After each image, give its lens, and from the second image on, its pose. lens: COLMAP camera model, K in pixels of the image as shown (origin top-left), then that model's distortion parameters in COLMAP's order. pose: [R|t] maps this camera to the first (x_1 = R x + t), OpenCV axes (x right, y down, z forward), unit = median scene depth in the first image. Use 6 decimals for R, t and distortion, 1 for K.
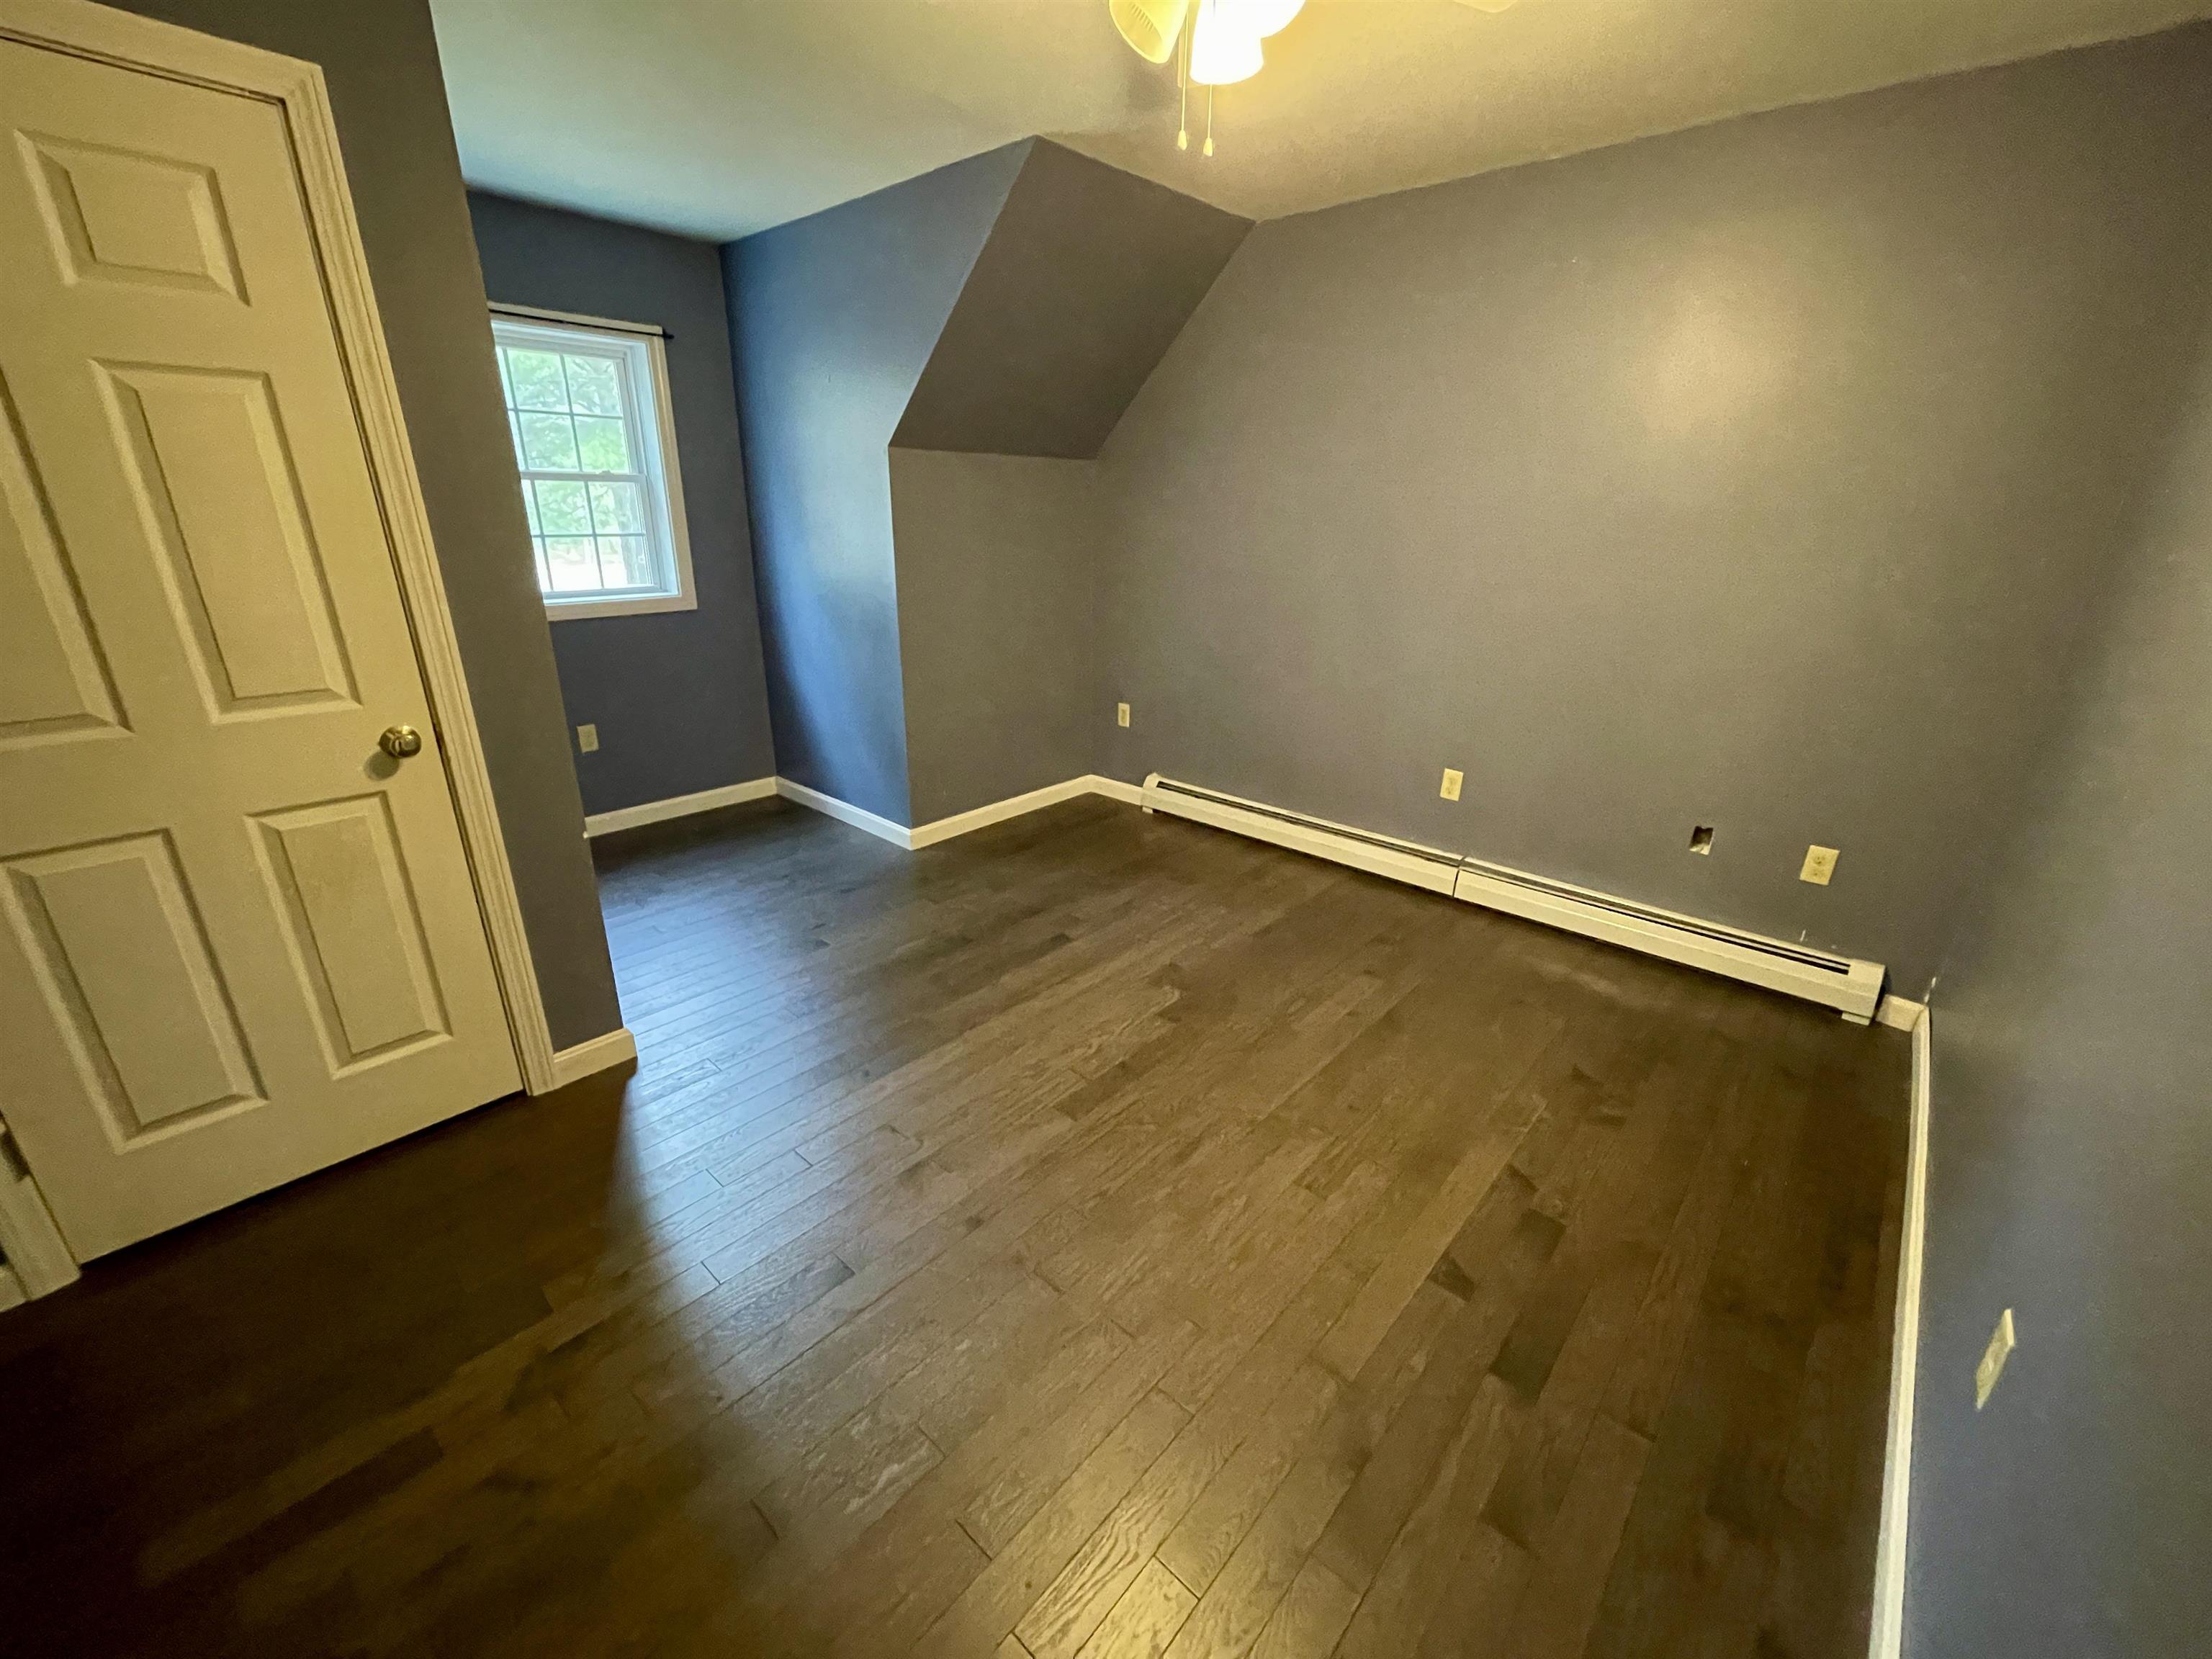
lens RADIAL K [[902.0, 0, 1106.0], [0, 902.0, 829.5], [0, 0, 1]] dist [-0.000281, -0.000210]
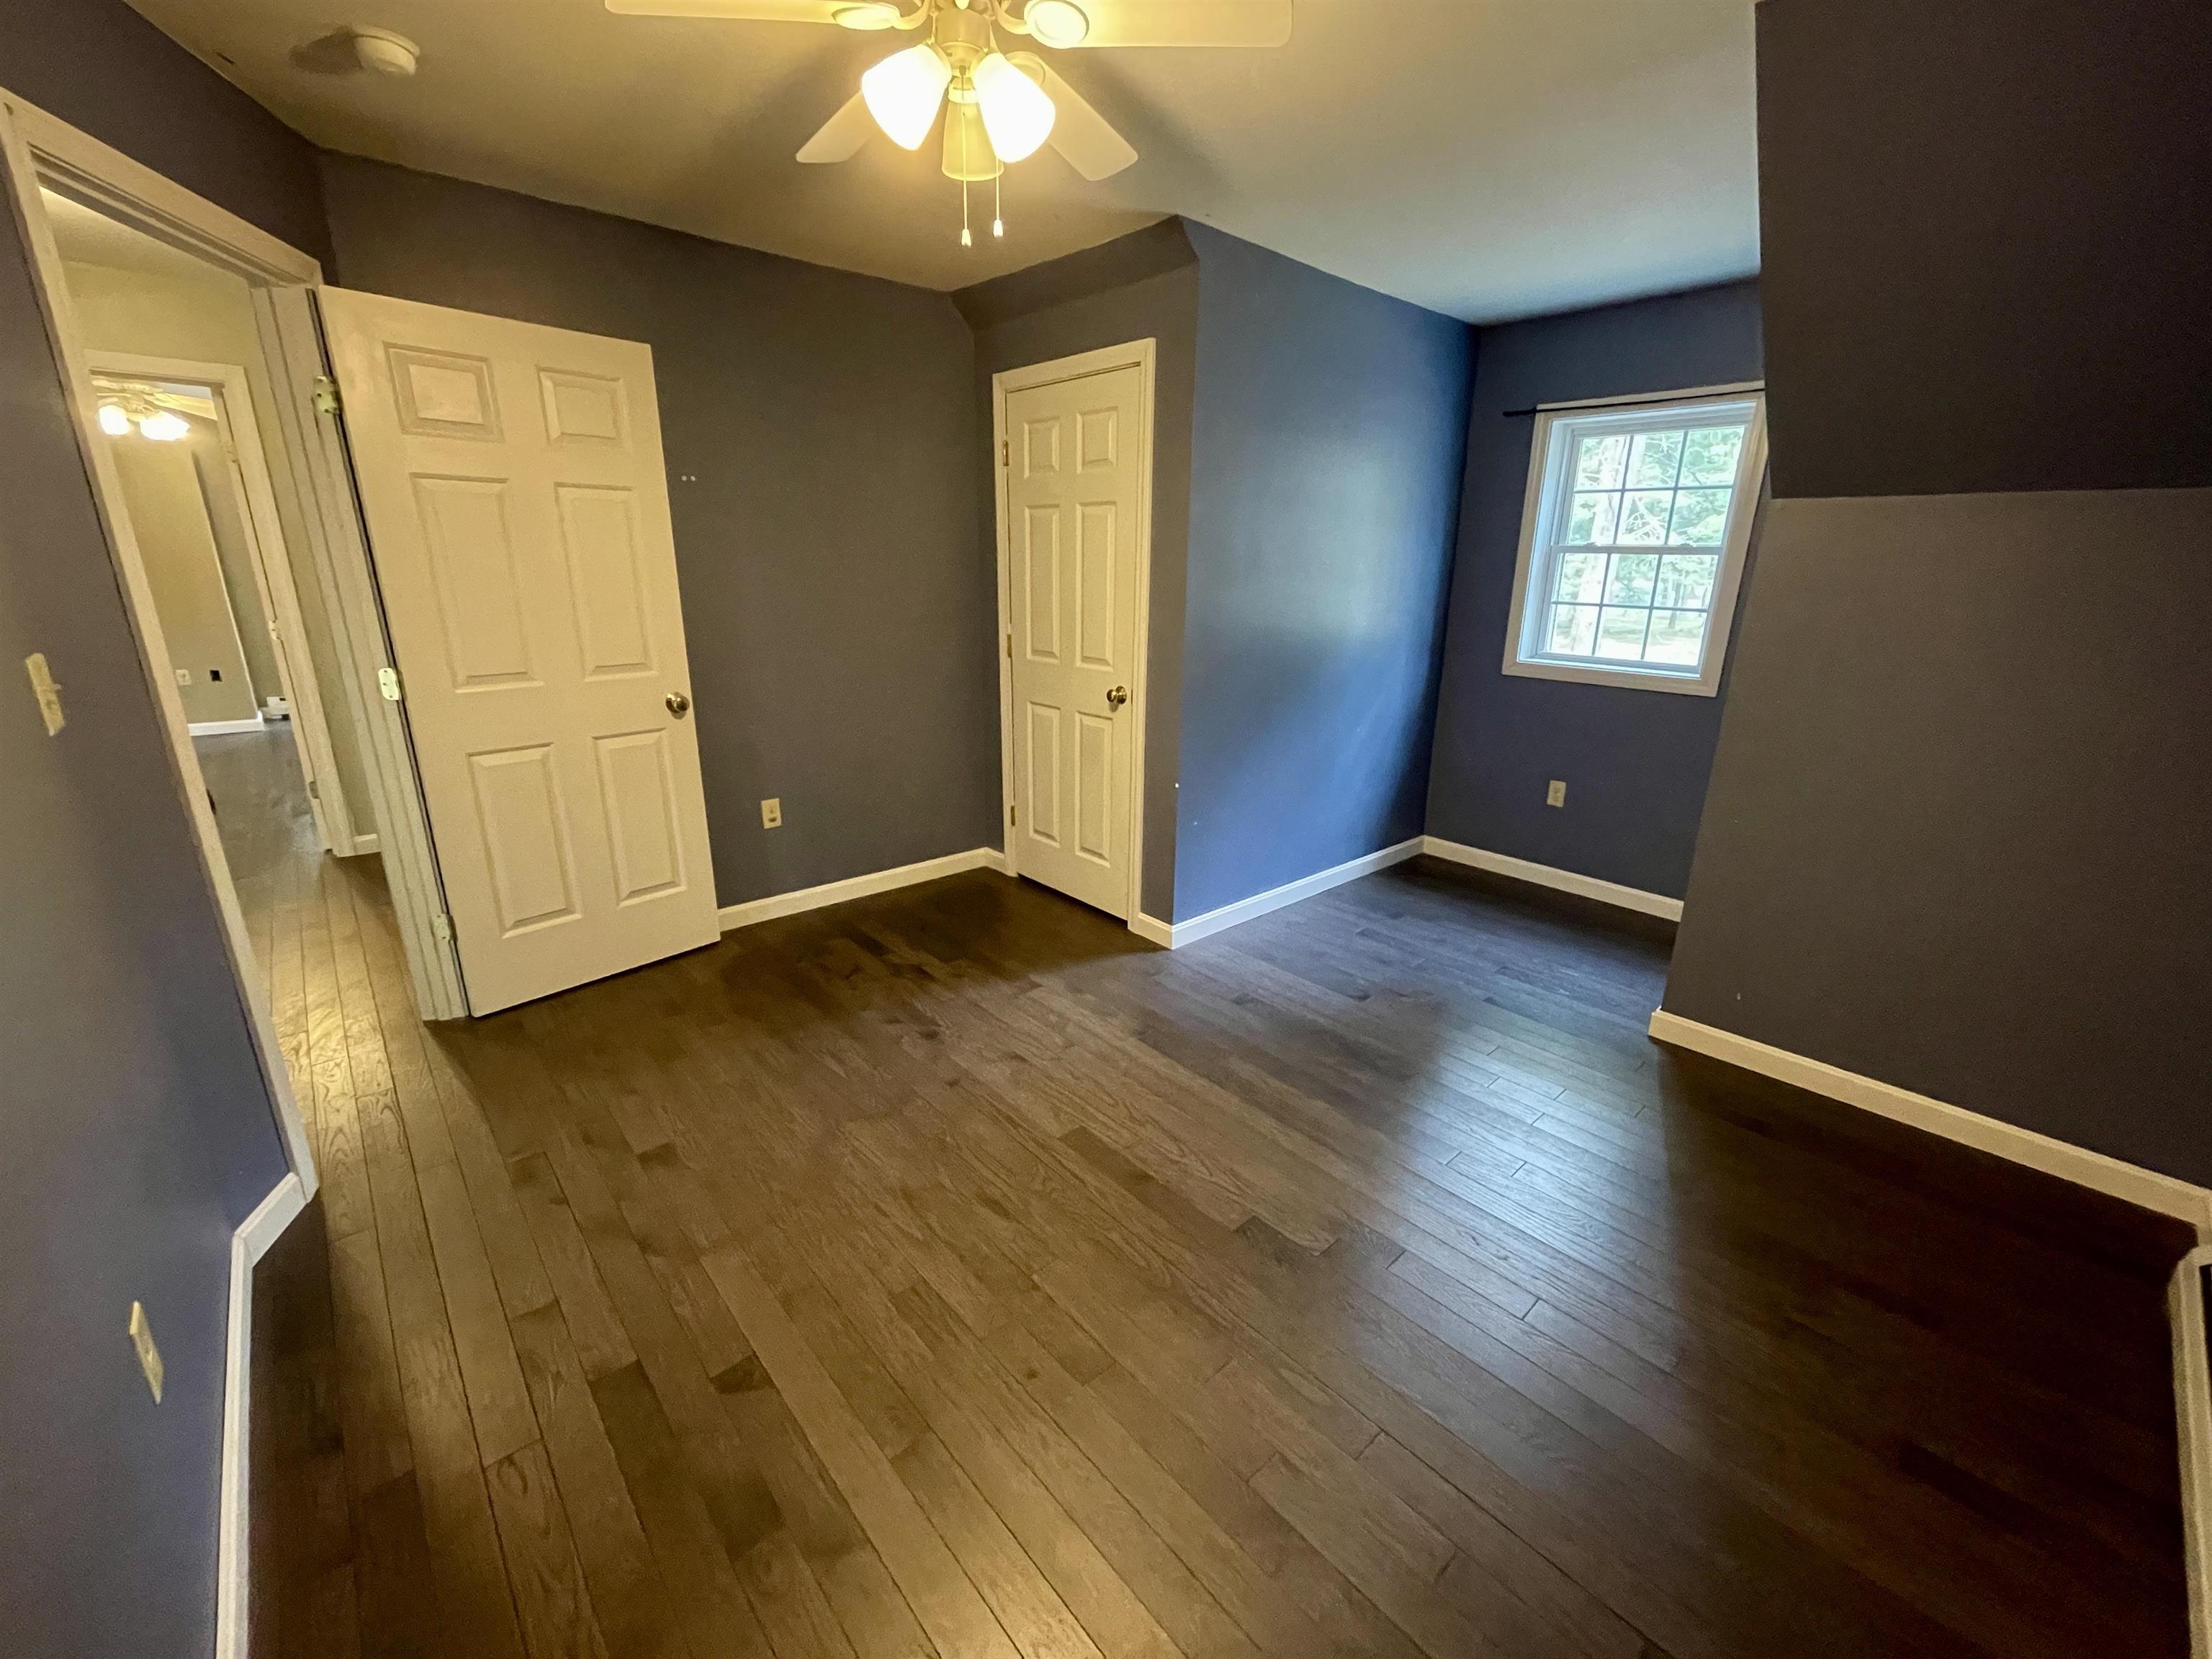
lens RADIAL K [[902.0, 0, 1106.0], [0, 902.0, 829.5], [0, 0, 1]] dist [-0.000281, -0.000210]
pose [[-0.116906, 0.272727, -0.954962, 0.880612], [-0.355628, 0.886299, 0.296653, -0.332028], [0.927287, 0.374292, -0.006624, 0.942728]]
